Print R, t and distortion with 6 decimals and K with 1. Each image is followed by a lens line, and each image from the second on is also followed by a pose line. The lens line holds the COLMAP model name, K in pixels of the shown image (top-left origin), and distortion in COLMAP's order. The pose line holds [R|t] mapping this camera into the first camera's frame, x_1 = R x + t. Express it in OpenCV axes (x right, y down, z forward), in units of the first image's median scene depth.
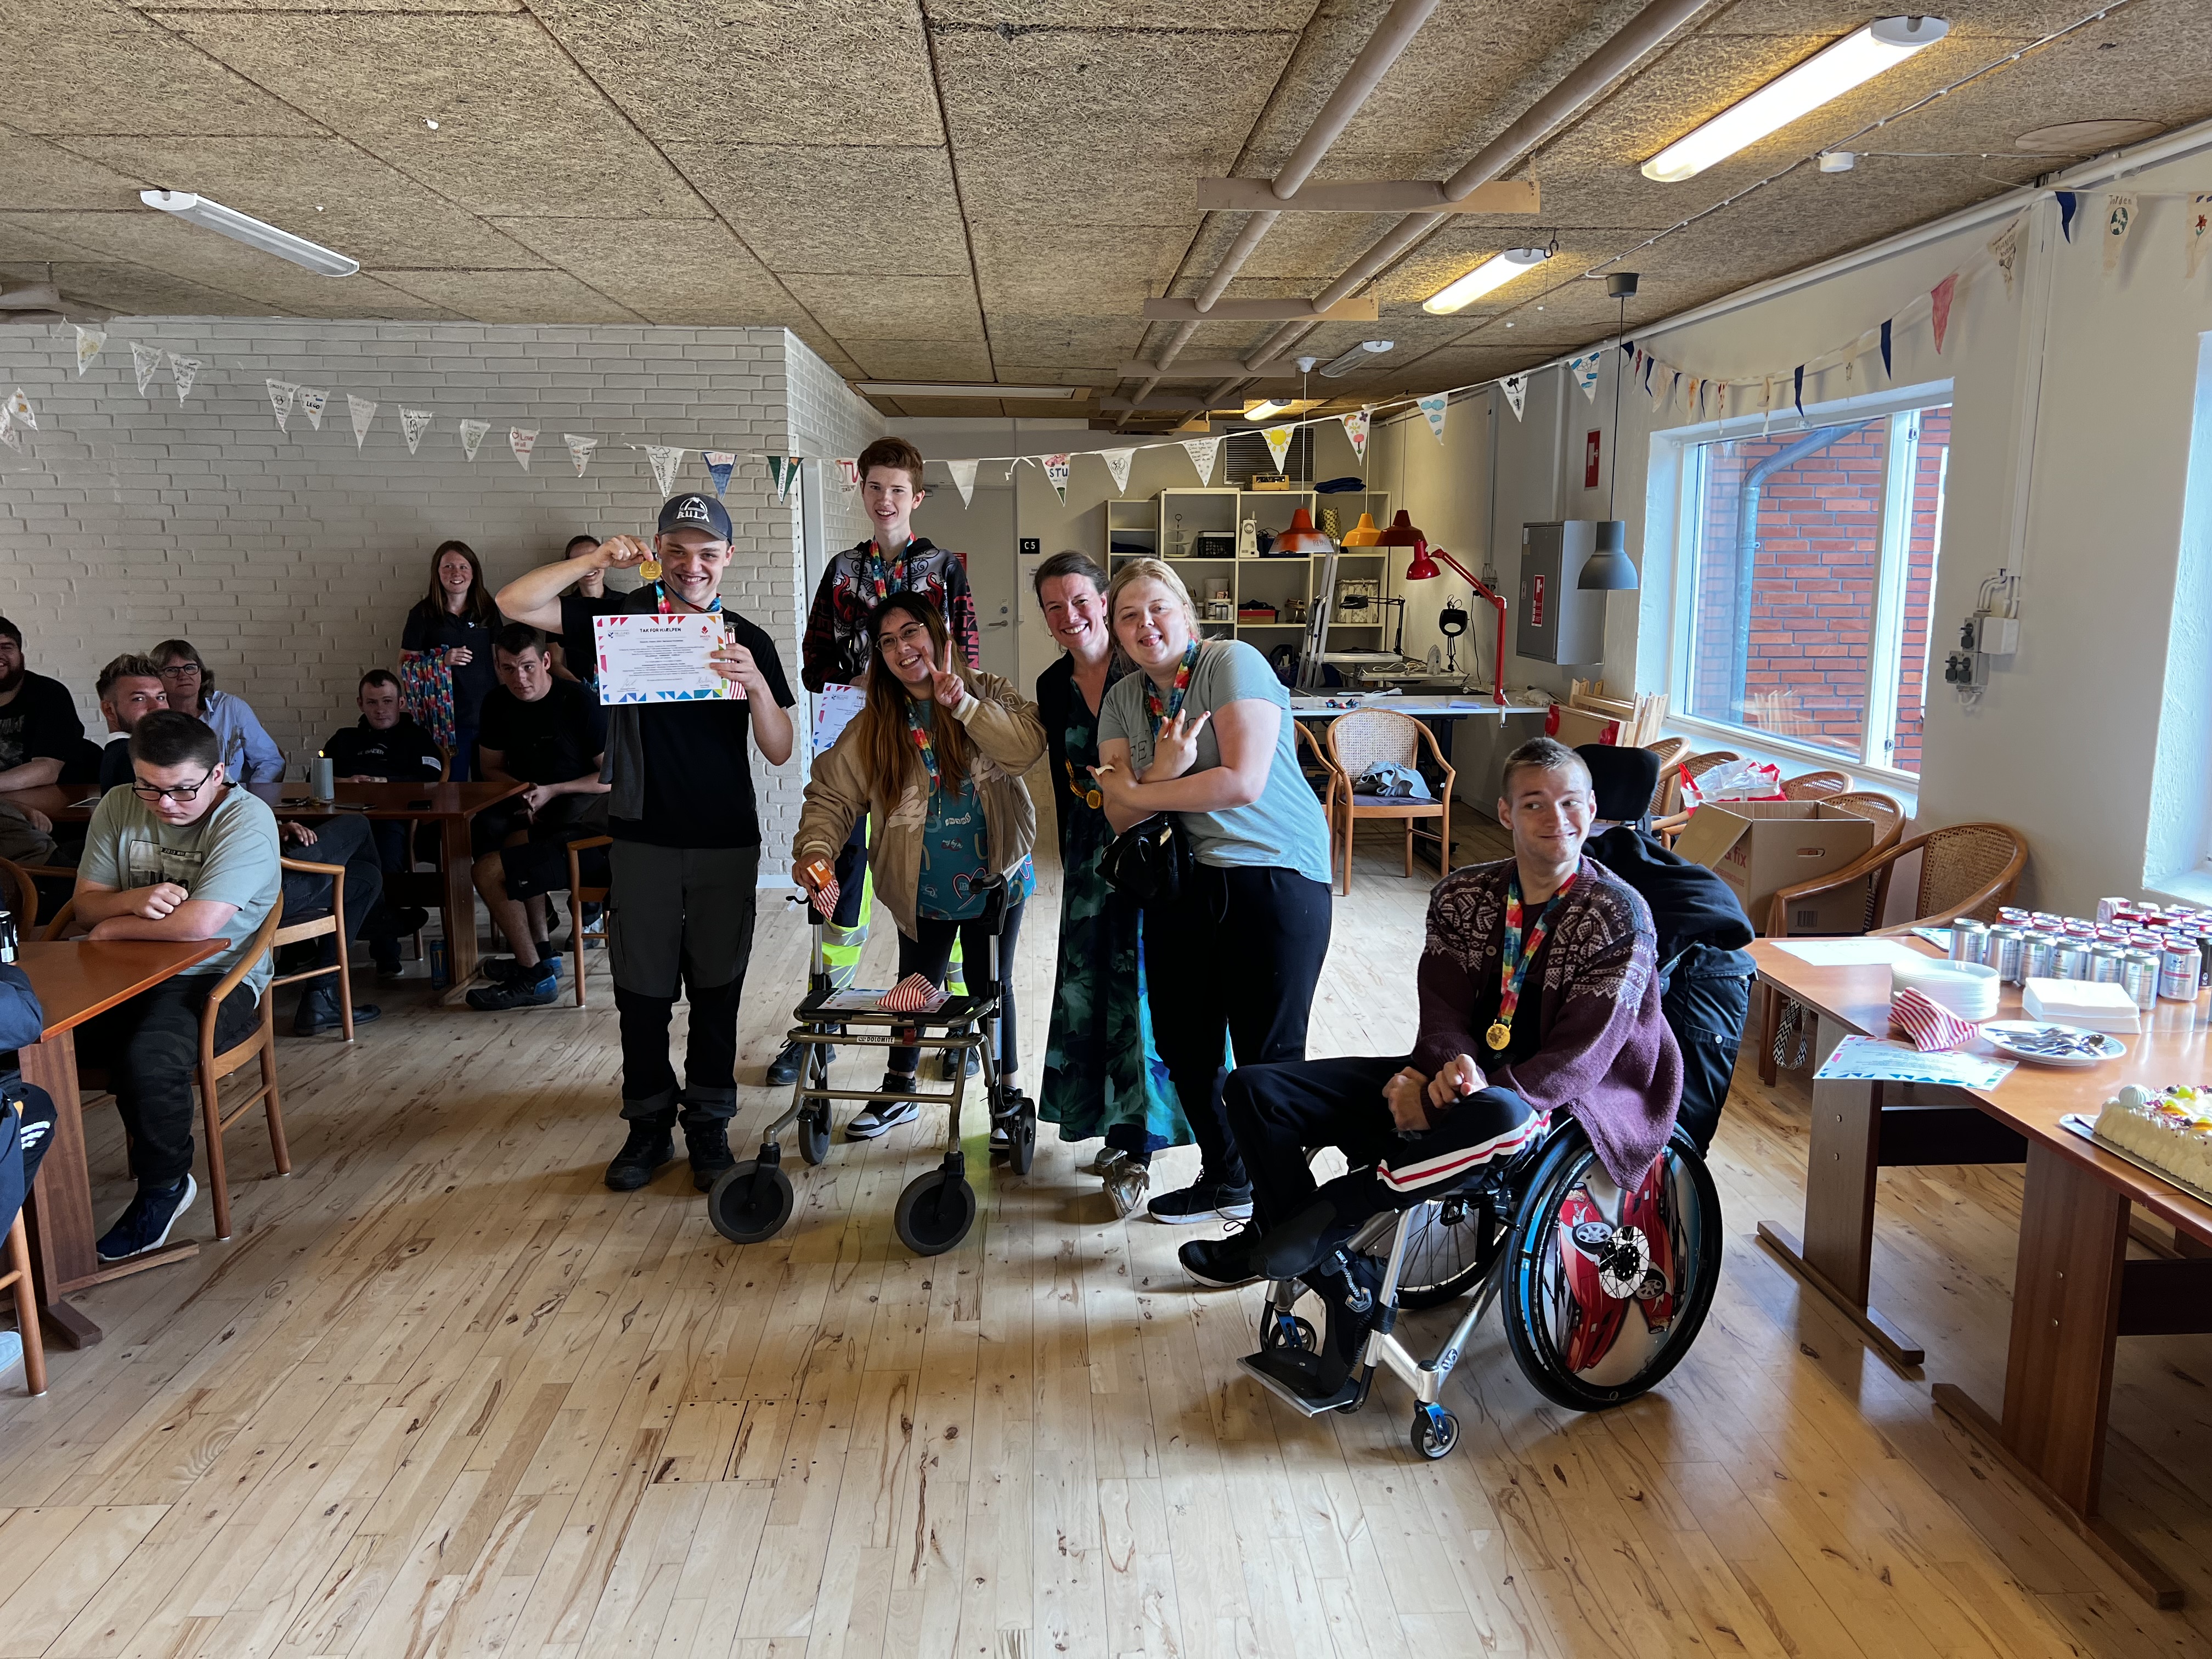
lens RADIAL K [[1667.1, 0, 1114.9], [0, 1667.1, 835.9], [0, 0, 1]] dist [0.007885, -0.012985]
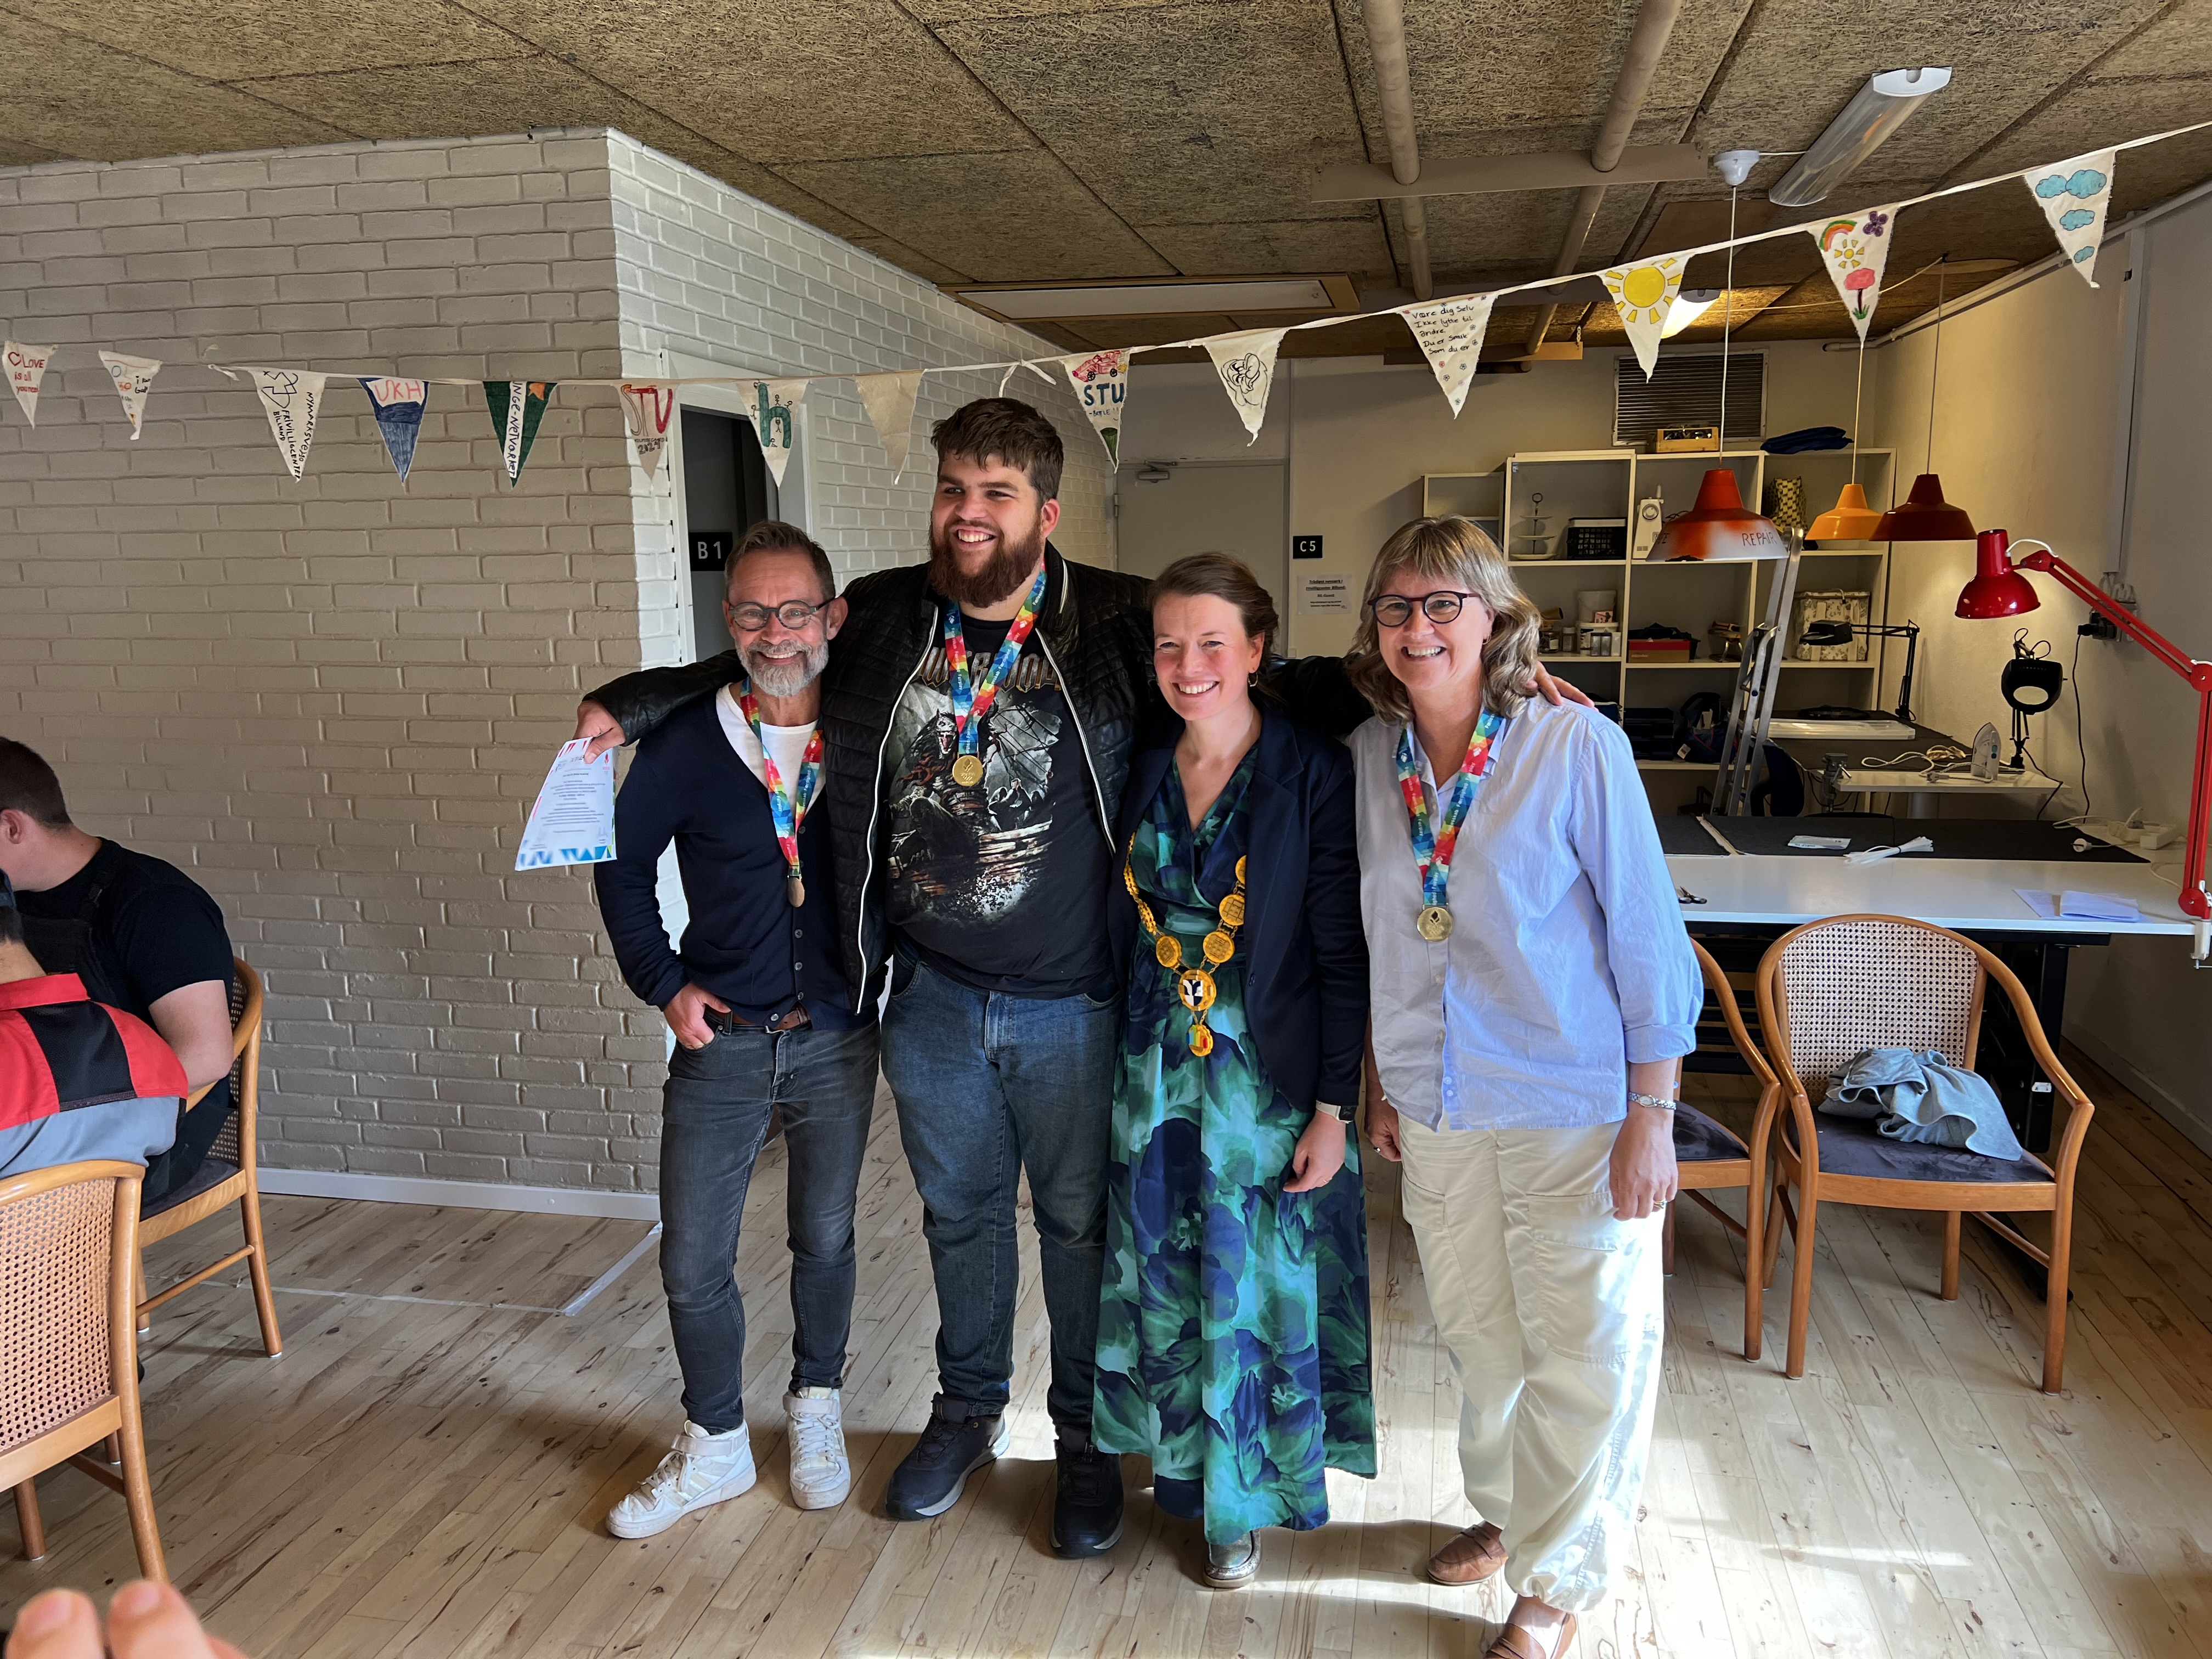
lens RADIAL K [[1667.1, 0, 1093.7], [0, 1667.1, 828.5], [0, 0, 1]] dist [0.007885, -0.012985]
pose [[0.964907, 0.027420, -0.261157, 0.056687], [-0.027282, 0.999619, 0.004152, -0.076739], [0.261171, 0.003119, 0.965288, 0.416698]]
